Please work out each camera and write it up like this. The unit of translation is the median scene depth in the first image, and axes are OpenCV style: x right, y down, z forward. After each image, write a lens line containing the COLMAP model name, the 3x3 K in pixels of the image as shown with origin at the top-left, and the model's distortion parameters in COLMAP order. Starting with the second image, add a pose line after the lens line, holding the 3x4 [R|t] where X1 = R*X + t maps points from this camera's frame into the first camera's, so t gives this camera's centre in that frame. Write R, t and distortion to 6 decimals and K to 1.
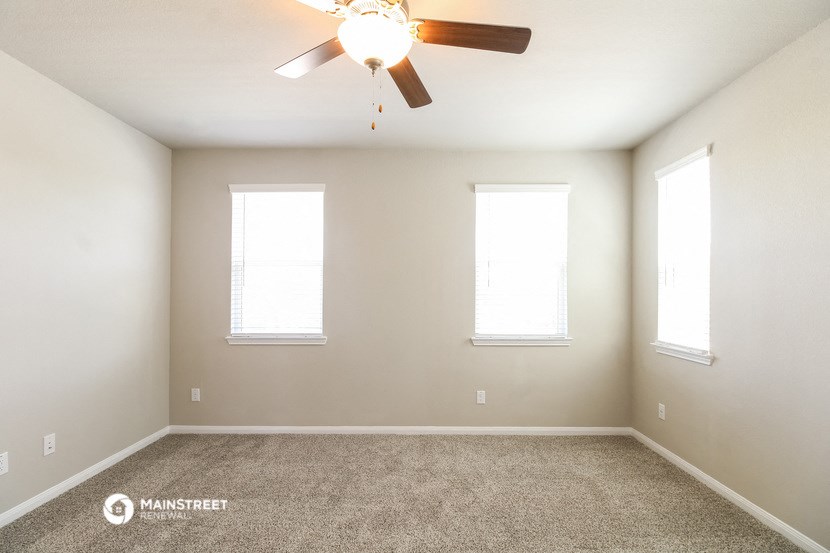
lens RADIAL K [[383.6, 0, 415.8], [0, 383.6, 287.7], [0, 0, 1]] dist [0.001663, -0.009745]
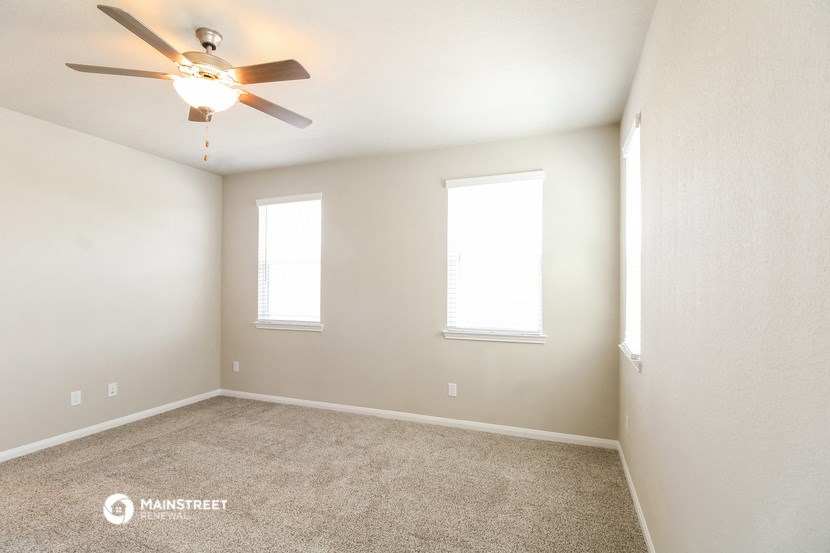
lens RADIAL K [[382.8, 0, 414.6], [0, 382.8, 280.3], [0, 0, 1]] dist [-0.001734, -0.000146]
pose [[0.934595, -0.005745, -0.355667, 0.442135], [0.005389, 0.999983, -0.001993, -0.002187], [0.355673, -0.000054, 0.934611, 0.020651]]
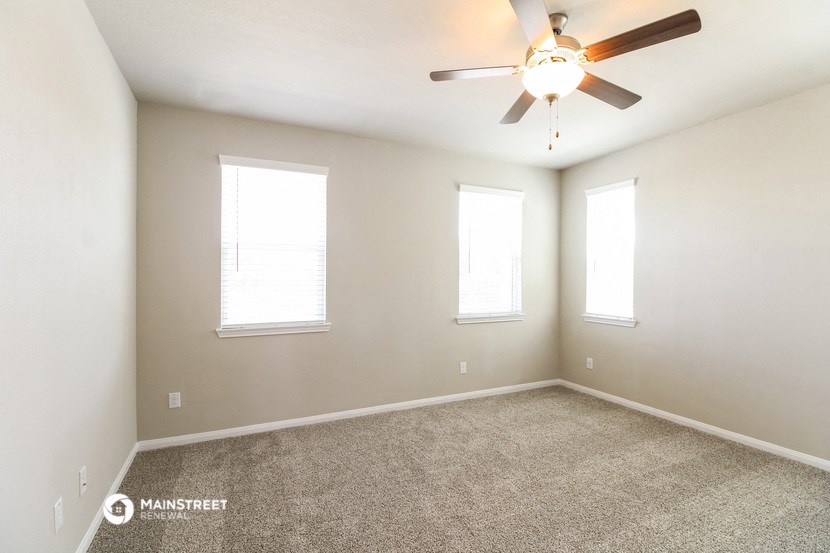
lens RADIAL K [[378.1, 0, 415.0], [0, 378.1, 276.5], [0, 0, 1]] dist [-0.001310, -0.000292]
pose [[0.903572, 0.000162, 0.428437, -0.459087], [-0.005942, 0.999909, 0.012152, -0.005133], [-0.428395, -0.013526, 0.903490, 0.029355]]
